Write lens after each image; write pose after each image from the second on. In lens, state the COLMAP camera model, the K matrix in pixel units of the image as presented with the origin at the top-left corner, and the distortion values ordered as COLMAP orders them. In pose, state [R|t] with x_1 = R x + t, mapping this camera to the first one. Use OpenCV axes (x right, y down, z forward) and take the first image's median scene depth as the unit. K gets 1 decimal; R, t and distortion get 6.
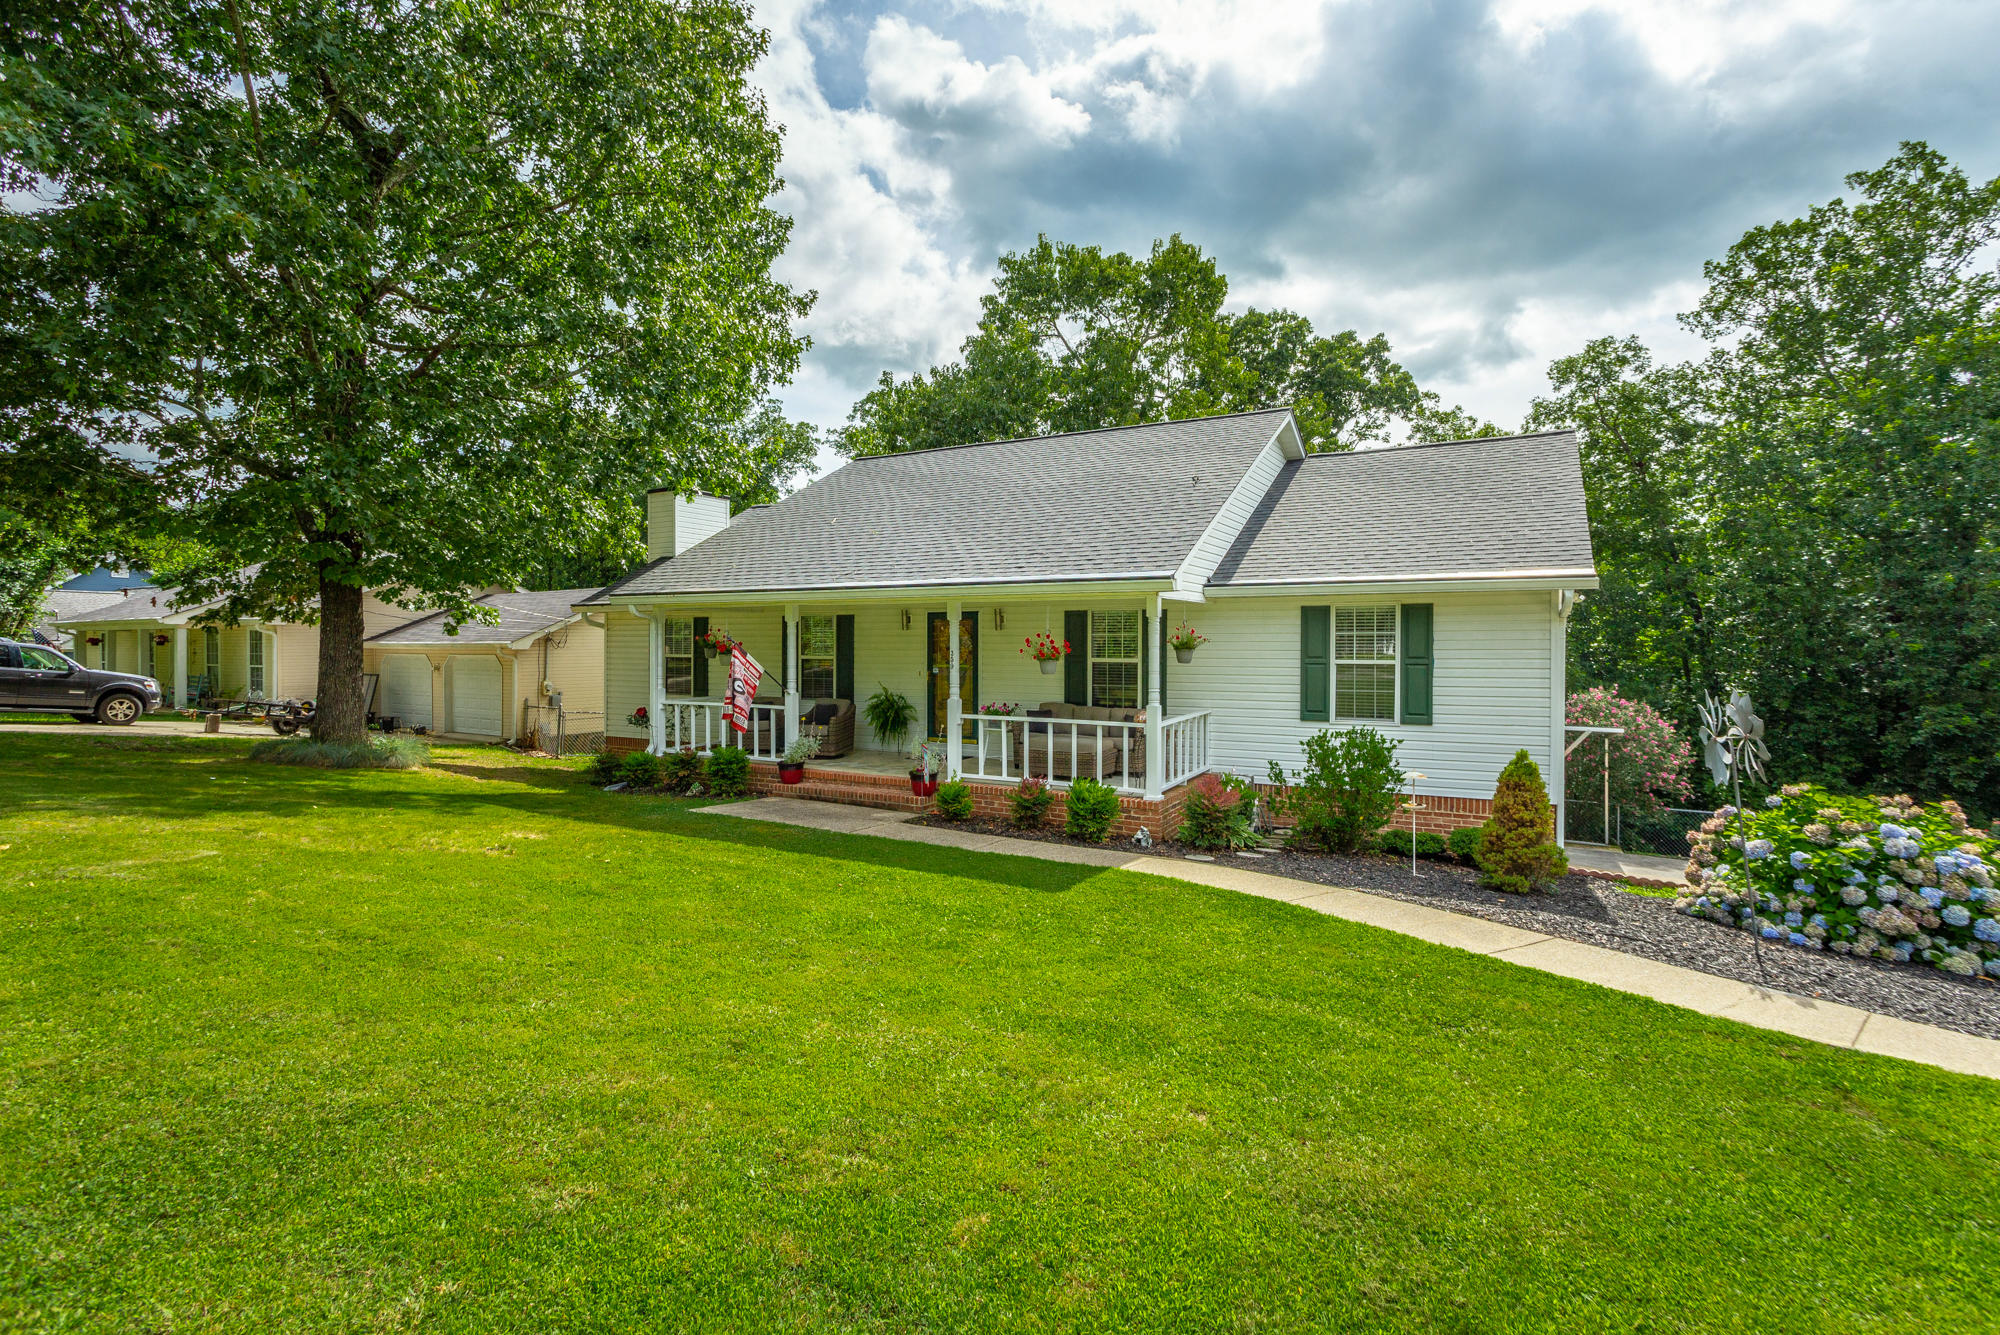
lens RADIAL K [[915.6, 0, 1005.2], [0, 915.6, 638.4], [0, 0, 1]] dist [-0.000713, -0.000405]
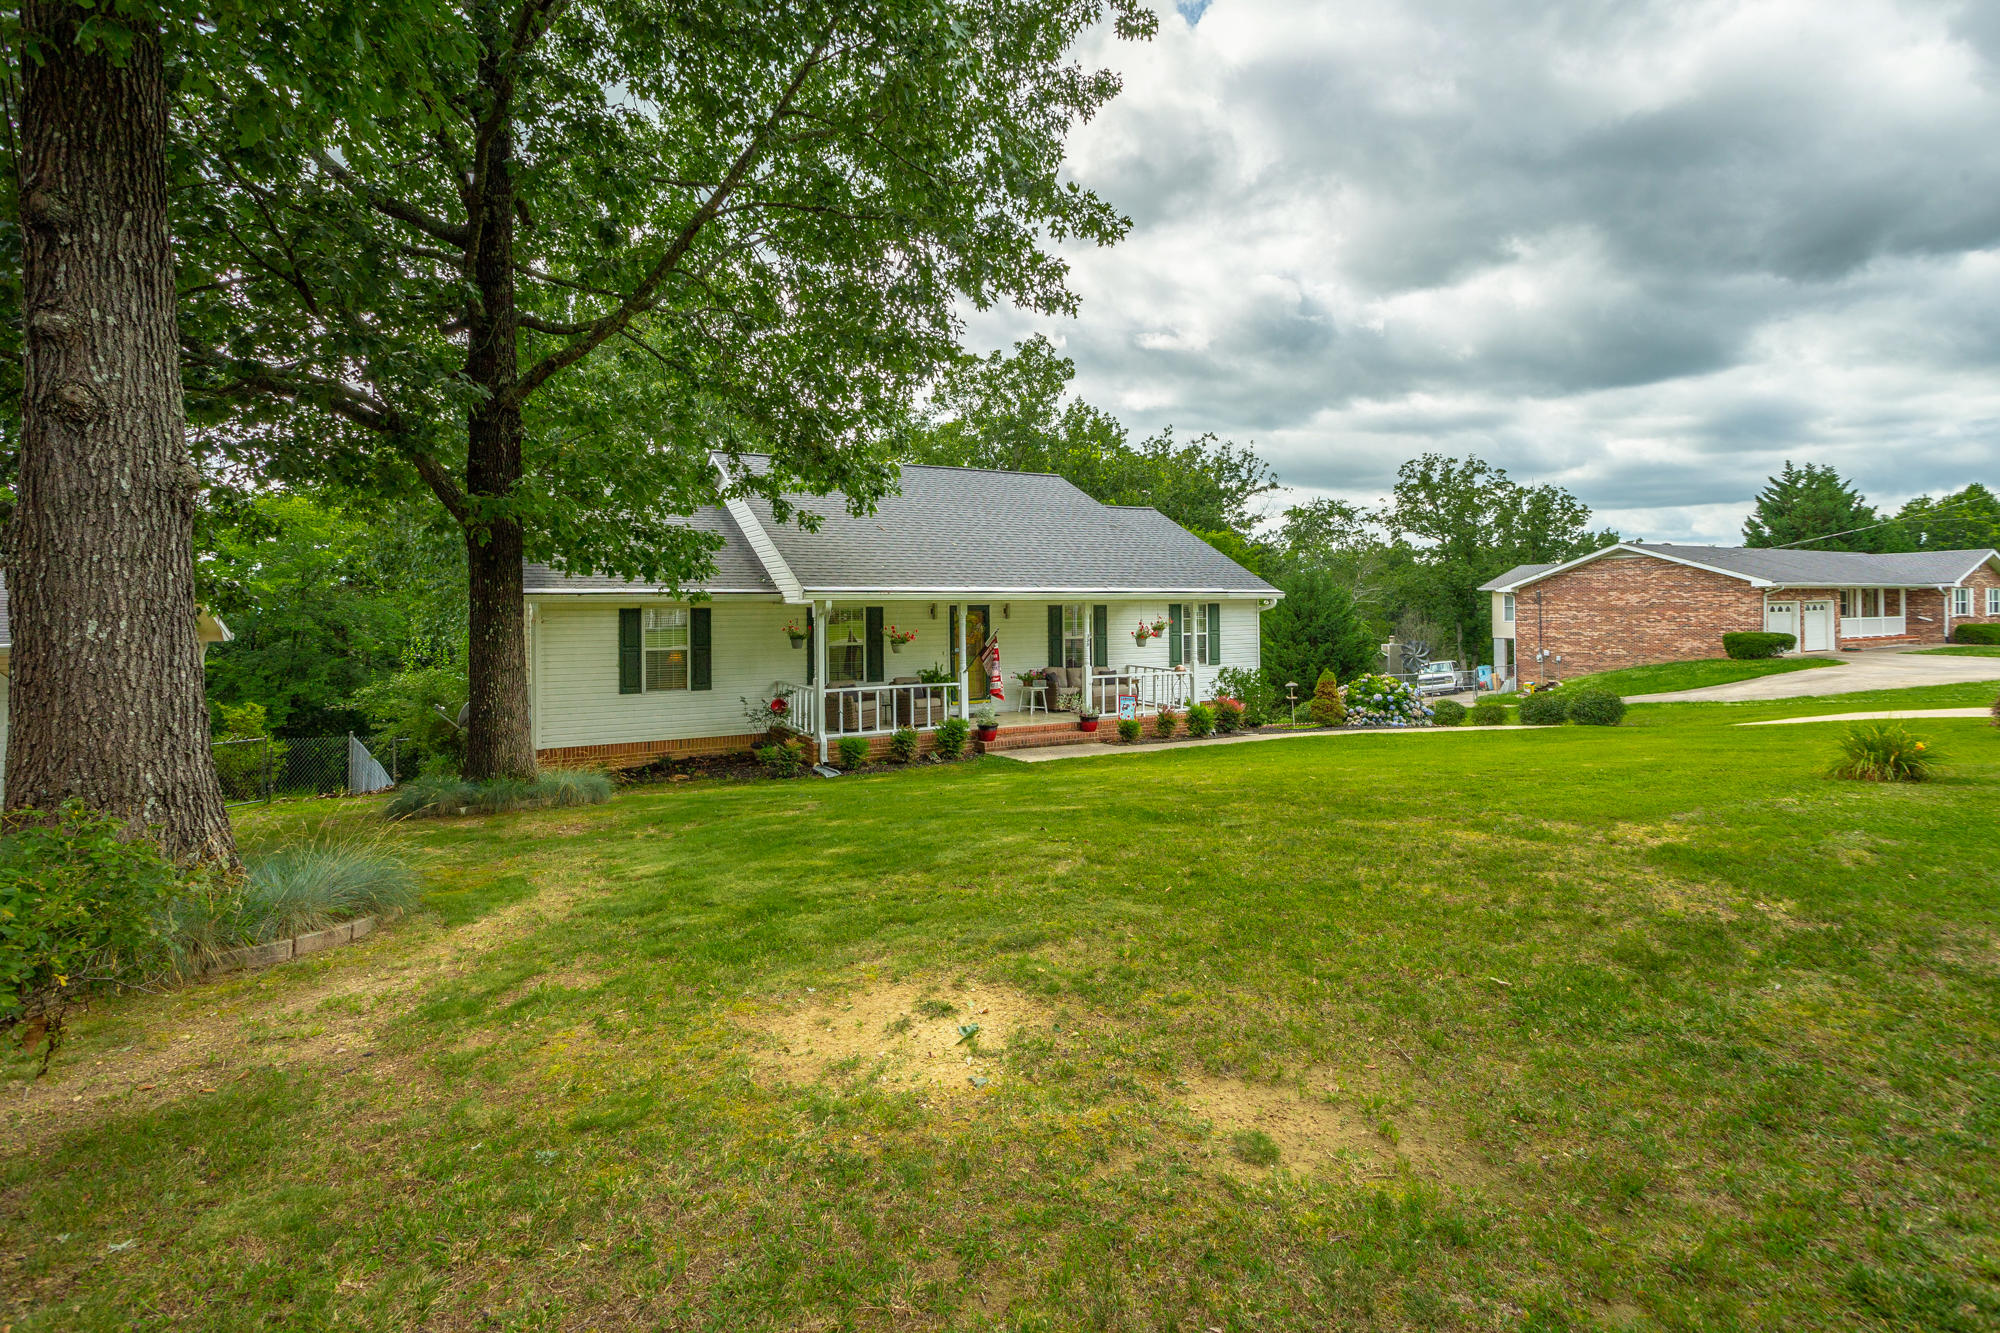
lens RADIAL K [[907.2, 0, 971.7], [0, 907.2, 609.5], [0, 0, 1]] dist [-0.005104, 0.000013]
pose [[0.554181, -0.007328, 0.832364, -1.219381], [0.004987, 0.999973, 0.005483, -0.031824], [-0.832381, 0.001113, 0.554203, 0.288439]]
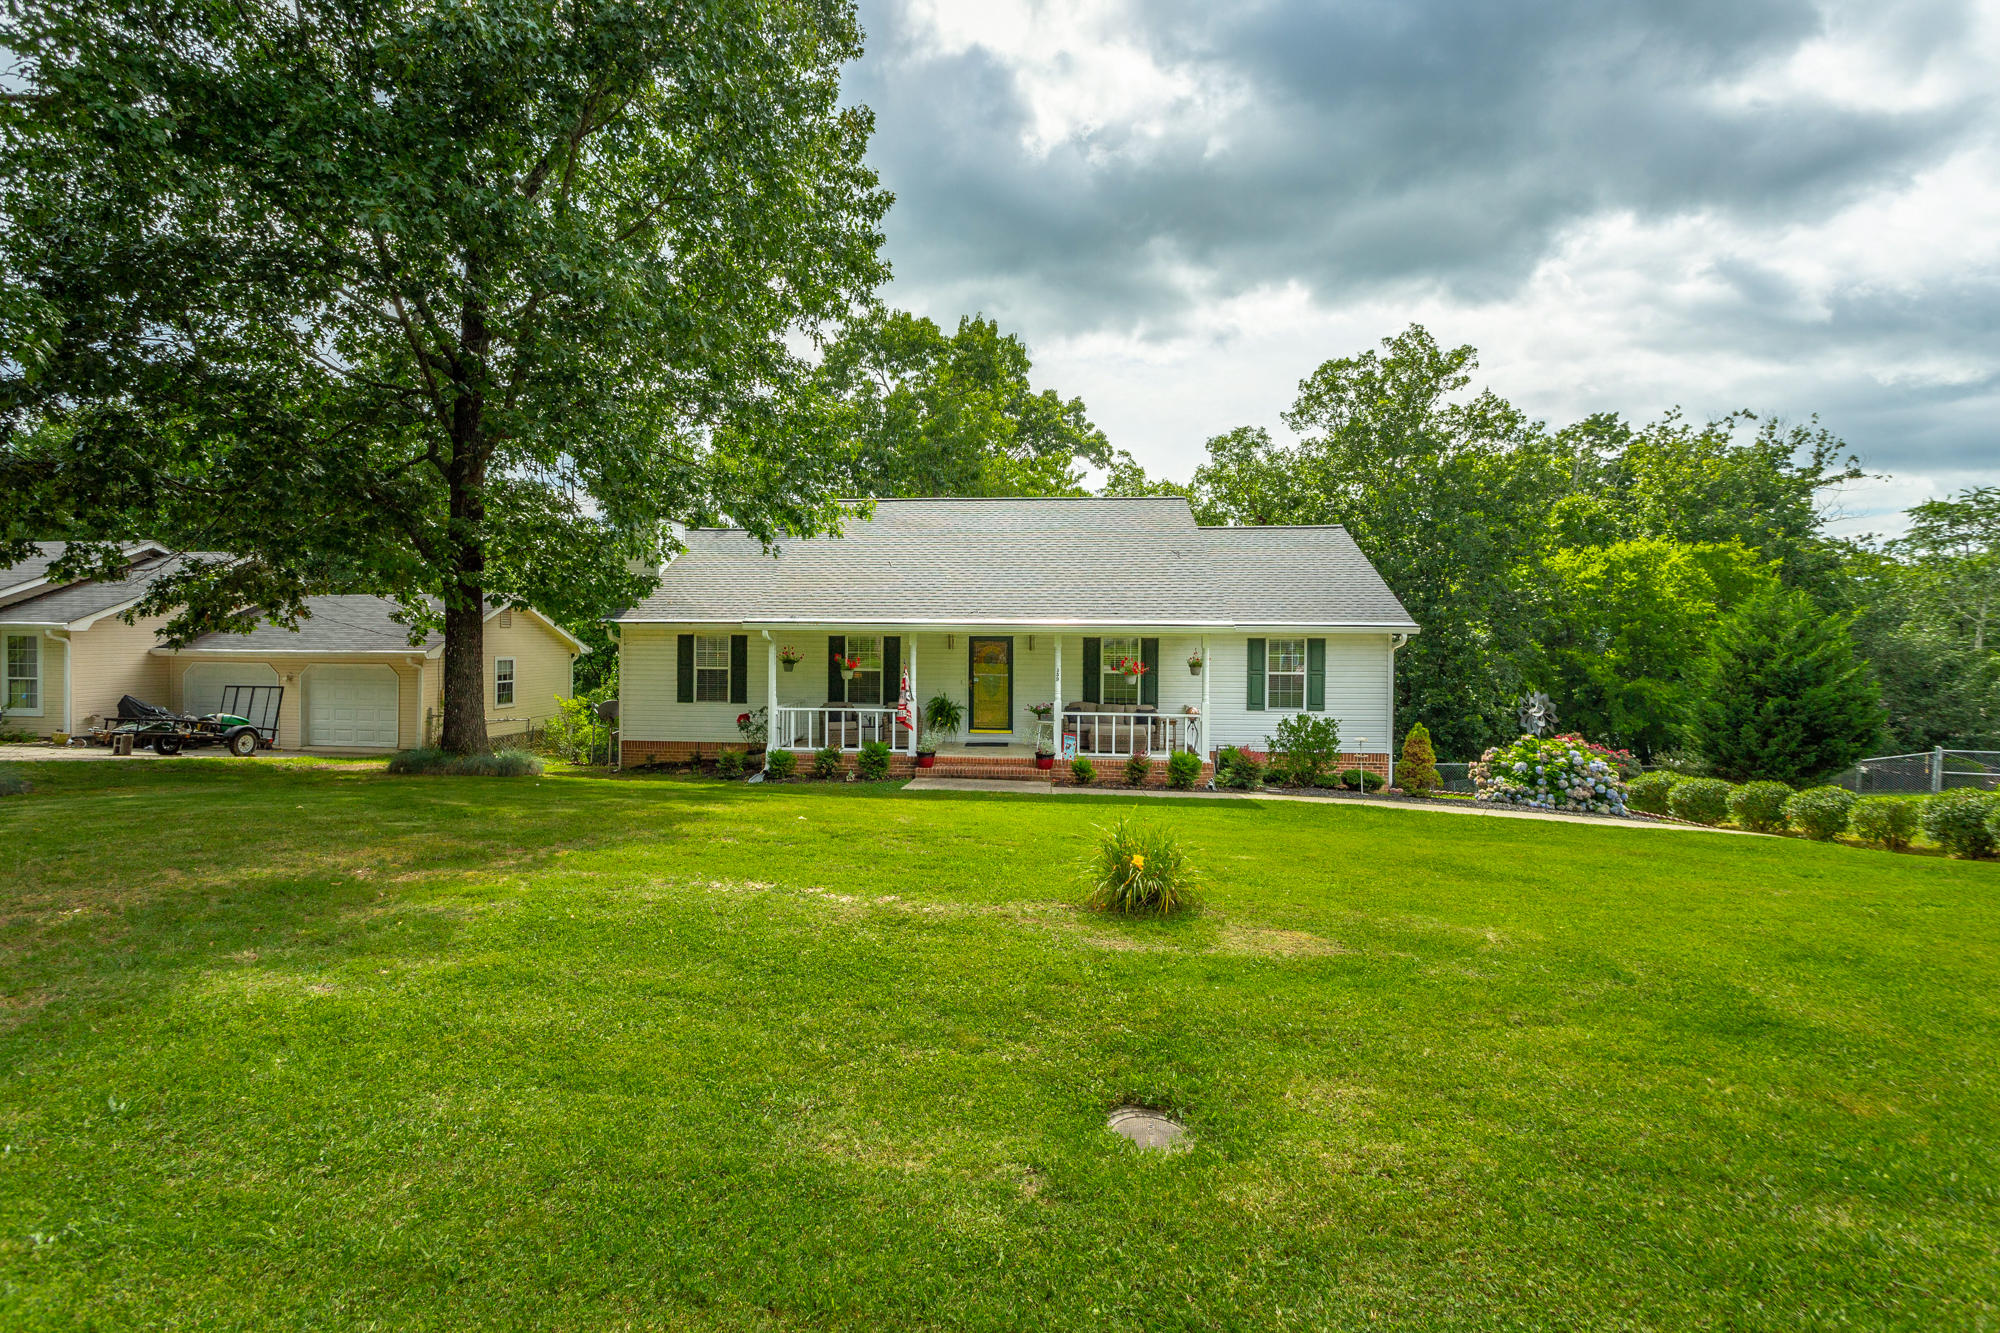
lens RADIAL K [[907.2, 0, 971.7], [0, 907.2, 609.5], [0, 0, 1]] dist [-0.005104, 0.000013]
pose [[0.918746, 0.016619, 0.394498, -0.650512], [-0.007914, 0.999688, -0.023682, -0.038436], [-0.394769, 0.018636, 0.918591, -0.229763]]
